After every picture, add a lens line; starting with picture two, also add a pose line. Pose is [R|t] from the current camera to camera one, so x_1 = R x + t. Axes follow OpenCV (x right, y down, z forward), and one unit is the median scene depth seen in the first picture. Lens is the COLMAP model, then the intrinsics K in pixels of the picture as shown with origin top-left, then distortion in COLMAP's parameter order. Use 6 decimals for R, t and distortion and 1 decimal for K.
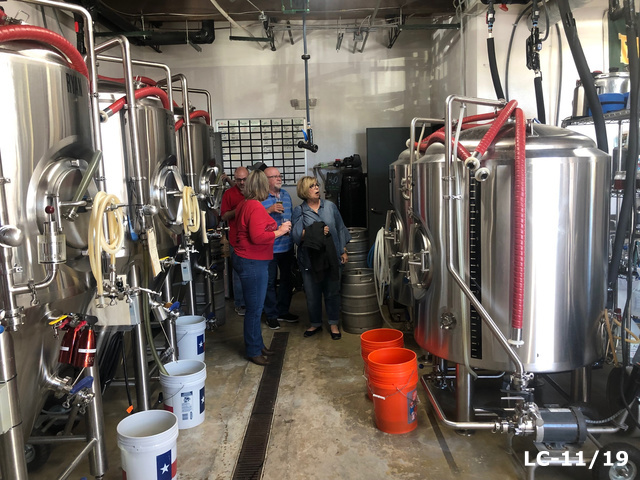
lens RADIAL K [[519.1, 0, 318.9], [0, 519.1, 235.5], [0, 0, 1]] dist [0.027055, -0.009470]
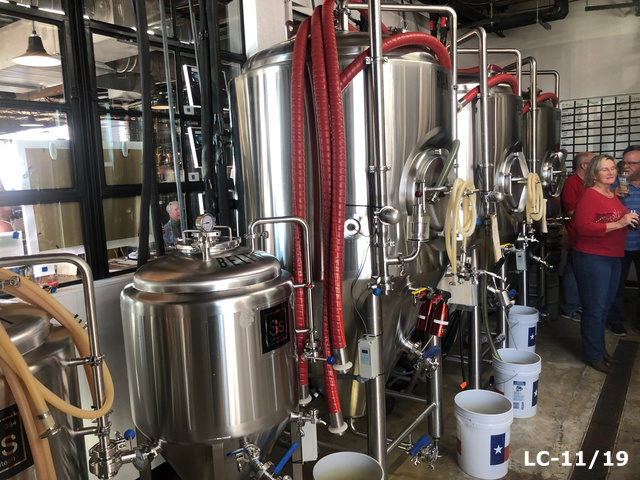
lens RADIAL K [[519.1, 0, 318.9], [0, 519.1, 235.5], [0, 0, 1]] dist [0.027055, -0.009470]
pose [[0.824493, 0.066132, -0.561995, -0.029171], [-0.052360, 0.997803, 0.040599, 0.003739], [0.563445, -0.004047, 0.826144, -0.032180]]
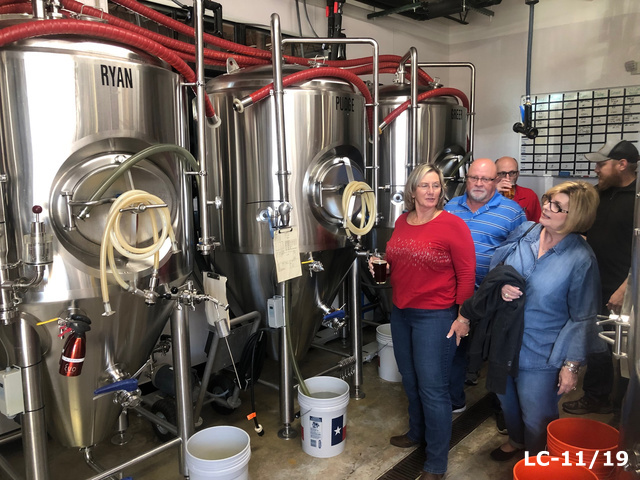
lens RADIAL K [[519.1, 0, 318.9], [0, 519.1, 235.5], [0, 0, 1]] dist [0.027055, -0.009470]
pose [[0.753058, 0.111776, -0.648390, 0.283625], [-0.088238, 0.993719, 0.068825, -0.063183], [0.652011, 0.005383, 0.758191, 0.337264]]
